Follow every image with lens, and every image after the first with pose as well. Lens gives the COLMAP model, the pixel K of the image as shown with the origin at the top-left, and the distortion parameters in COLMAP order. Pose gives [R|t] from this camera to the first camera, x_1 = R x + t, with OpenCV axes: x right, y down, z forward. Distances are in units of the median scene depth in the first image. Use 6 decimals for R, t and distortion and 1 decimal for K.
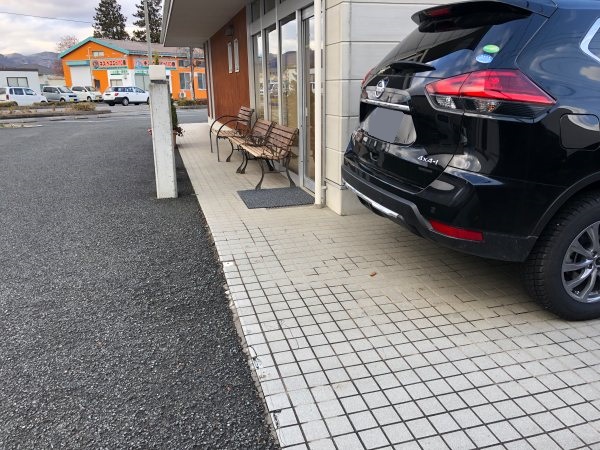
lens RADIAL K [[485.3, 0, 300.0], [0, 485.3, 225.0], [0, 0, 1]] dist [0.061022, -0.080163]
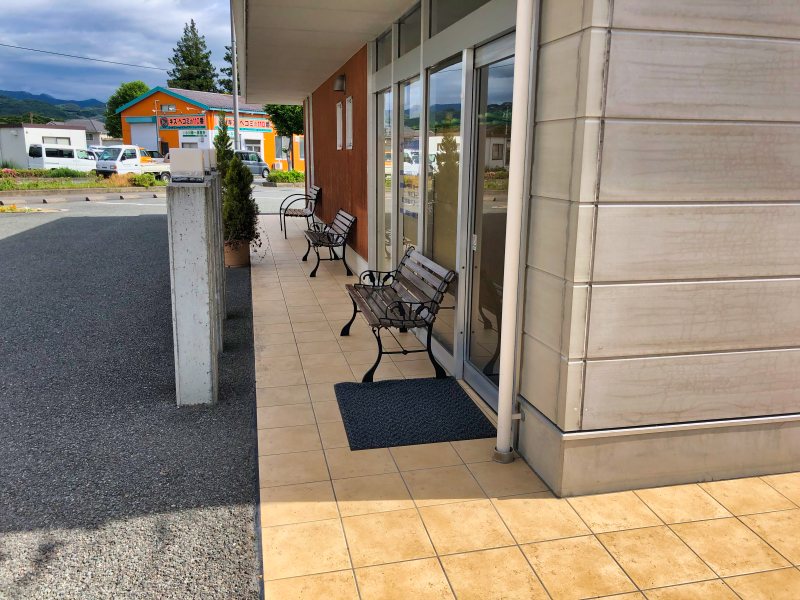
lens RADIAL K [[647.0, 0, 400.0], [0, 647.0, 300.0], [0, 0, 1]] dist [0.061022, -0.080163]
pose [[0.998378, 0.036230, -0.043923, -0.022422], [-0.038643, 0.997717, -0.055386, -0.084233], [0.041816, 0.056993, 0.997498, 0.205214]]
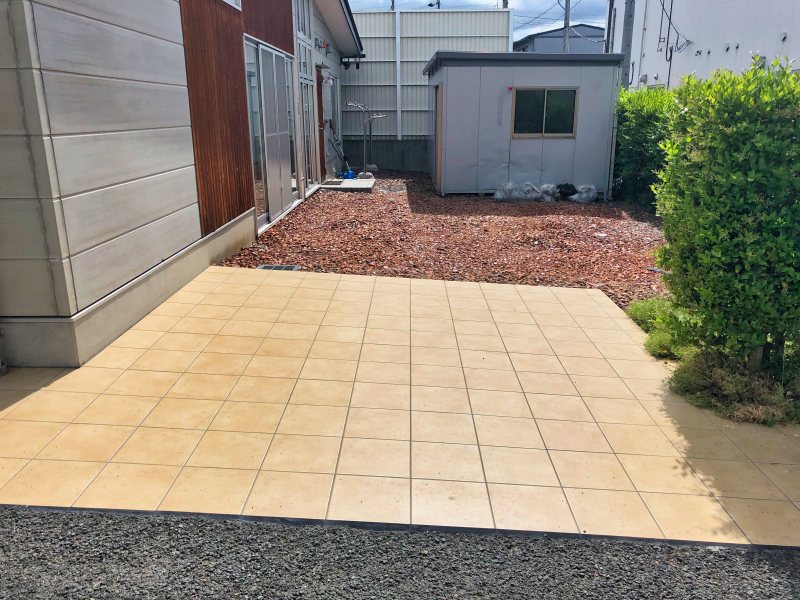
lens RADIAL K [[647.0, 0, 400.0], [0, 647.0, 300.0], [0, 0, 1]] dist [0.061022, -0.080163]
pose [[0.292585, -0.252521, 0.922294, -0.264007], [0.255589, 0.950062, 0.179042, -0.071627], [-0.921449, 0.183343, 0.342516, 0.193814]]
